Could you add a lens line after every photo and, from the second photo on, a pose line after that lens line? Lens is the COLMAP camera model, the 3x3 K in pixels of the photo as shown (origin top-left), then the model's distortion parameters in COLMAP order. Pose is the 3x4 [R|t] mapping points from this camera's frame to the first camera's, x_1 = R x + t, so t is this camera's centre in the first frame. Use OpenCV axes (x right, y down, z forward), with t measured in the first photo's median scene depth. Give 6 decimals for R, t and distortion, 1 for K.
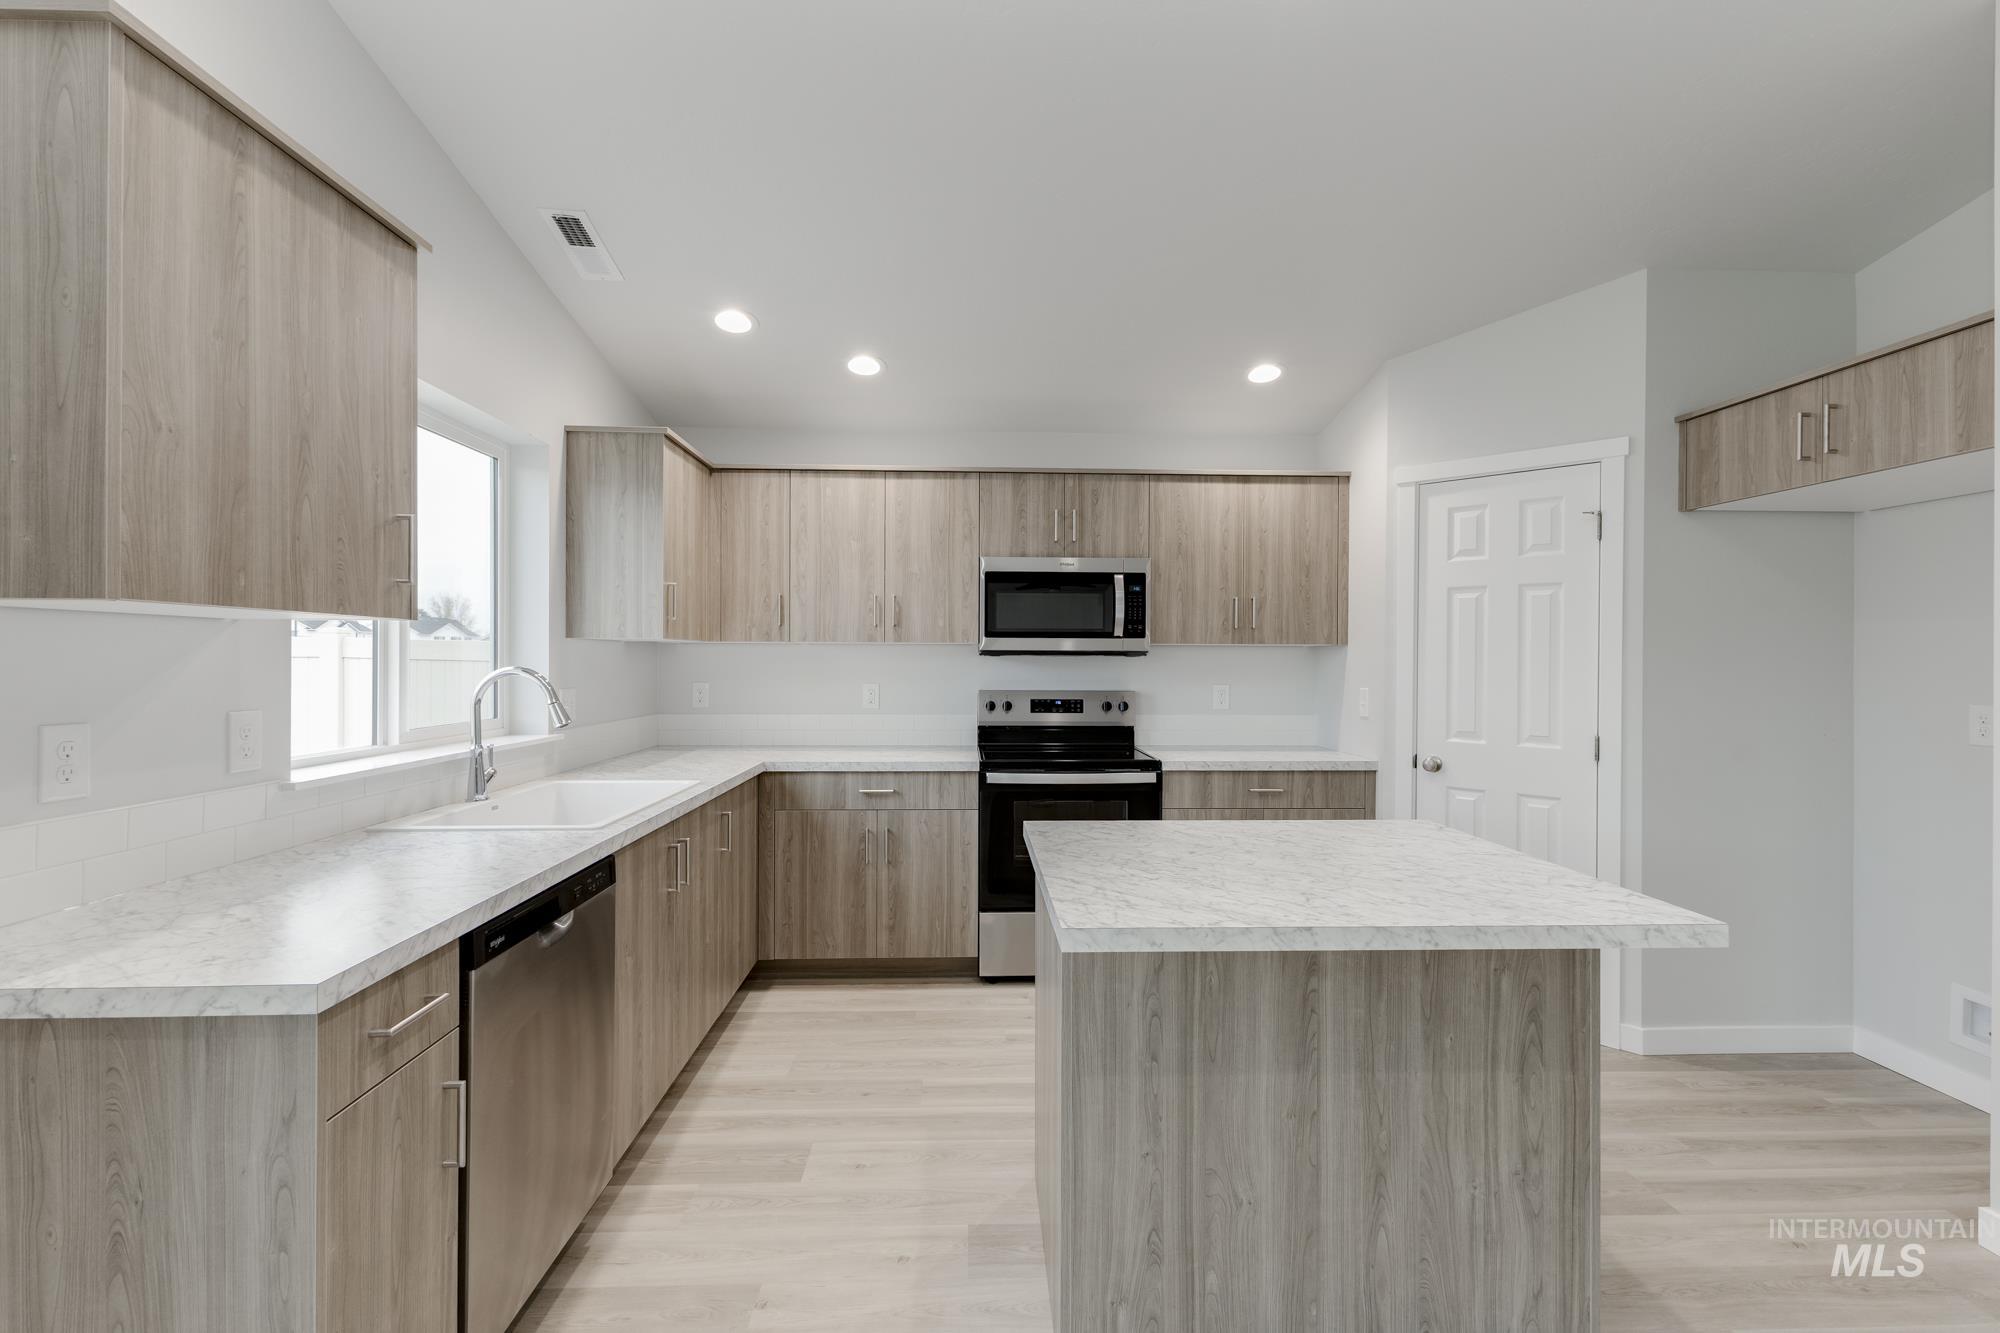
lens RADIAL K [[891.2, 0, 986.2], [0, 891.2, 664.1], [0, 0, 1]] dist [0.013826, -0.004740]
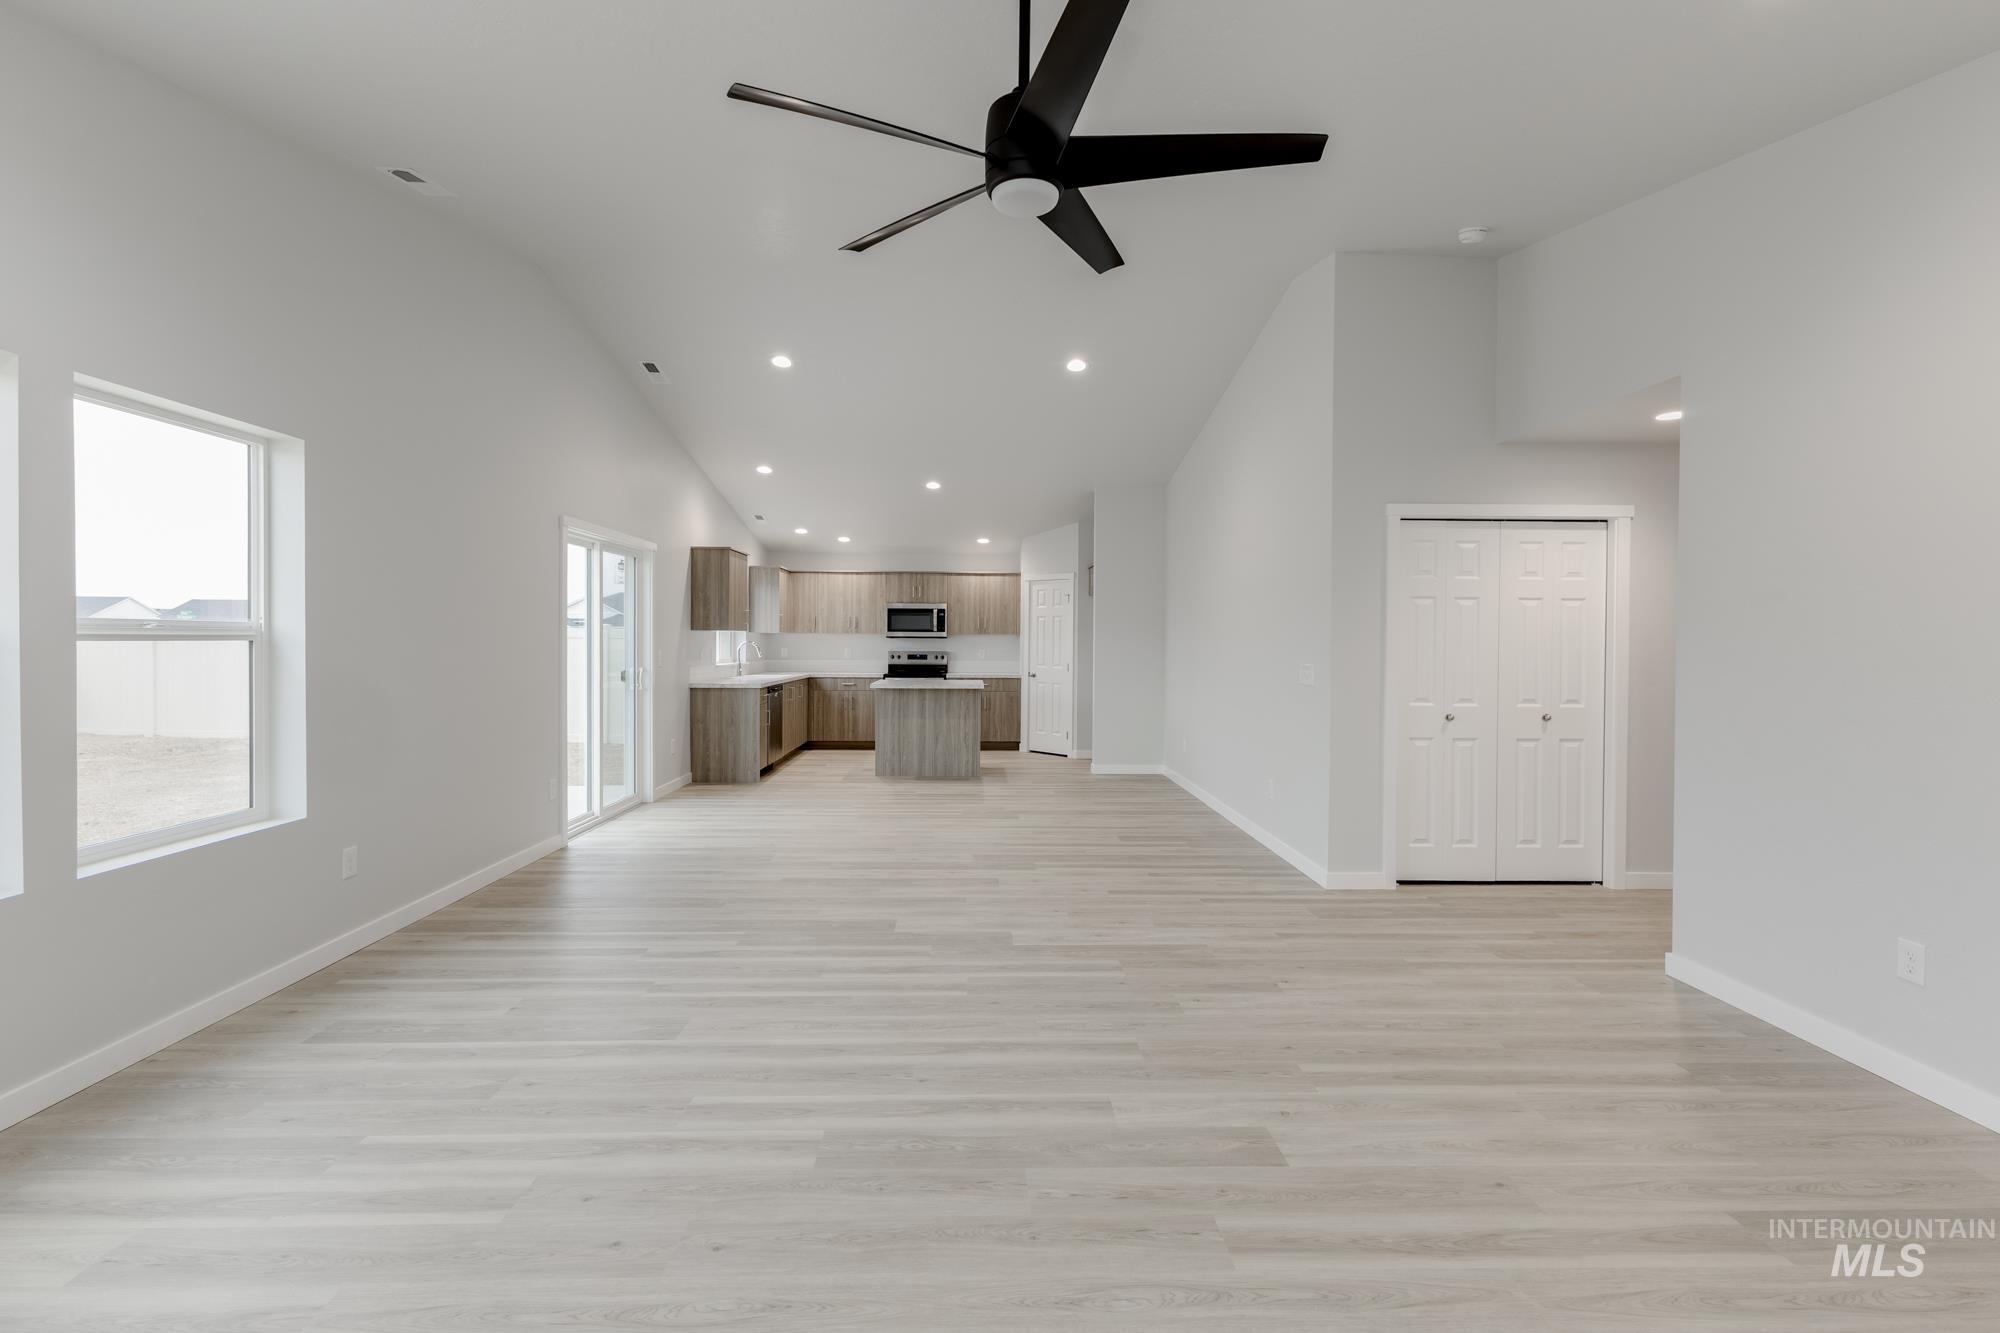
lens RADIAL K [[891.2, 0, 986.2], [0, 891.2, 664.1], [0, 0, 1]] dist [0.013826, -0.004740]
pose [[0.999968, 0.004032, -0.006925, 0.329739], [-0.003888, 0.999778, 0.020703, 0.013056], [0.007007, -0.020676, 0.999762, -1.810924]]
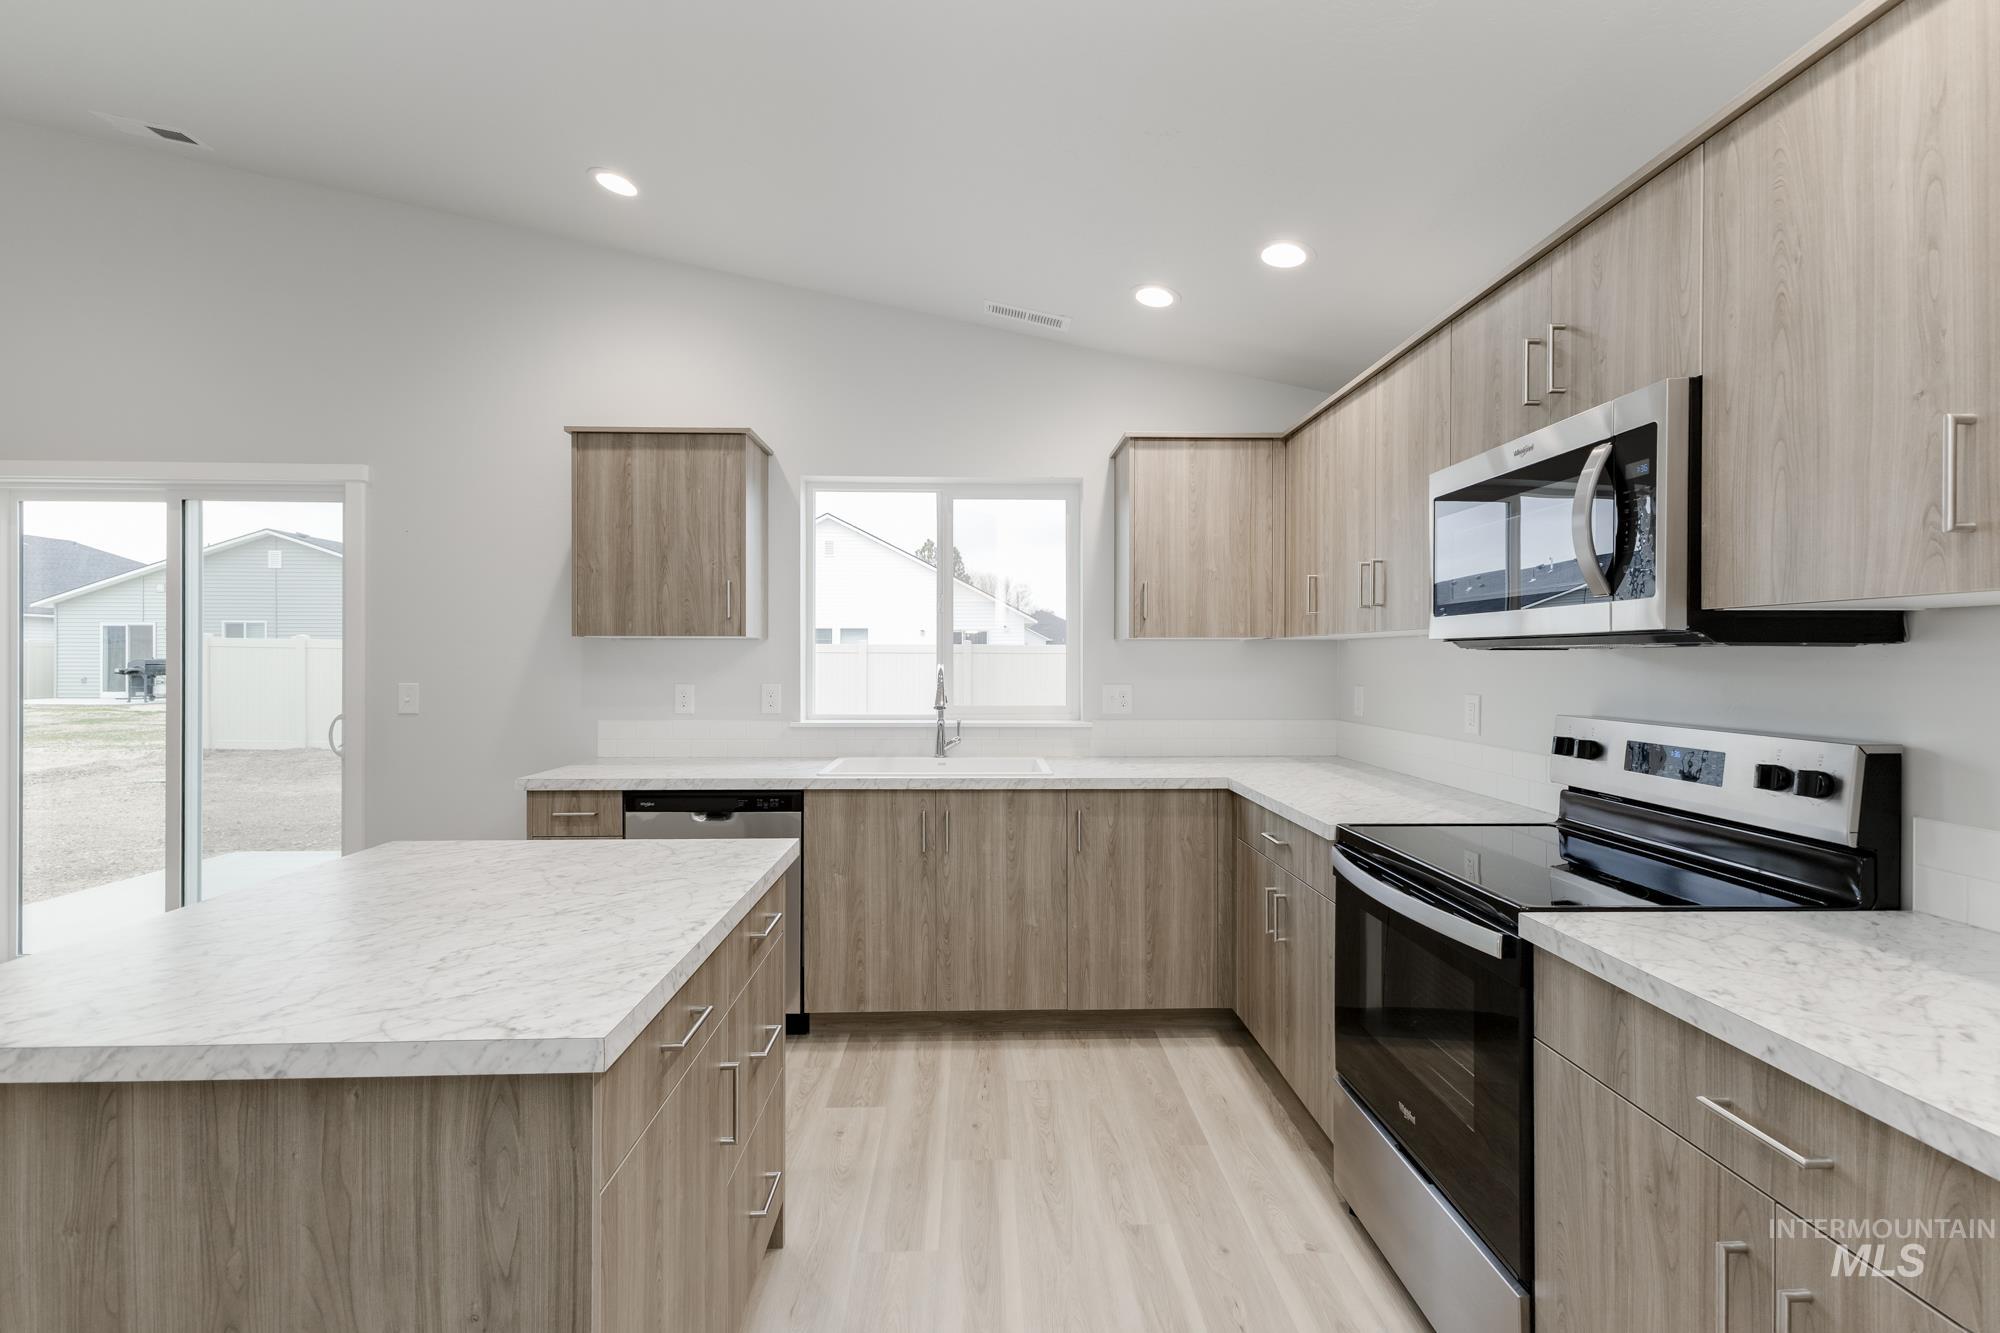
lens RADIAL K [[891.2, 0, 986.2], [0, 891.2, 664.1], [0, 0, 1]] dist [0.013826, -0.004740]
pose [[-0.018557, 0.001616, -0.999827, 0.565866], [-0.005633, 0.999983, 0.001721, 0.001013], [0.999812, 0.005664, -0.018547, 0.732984]]
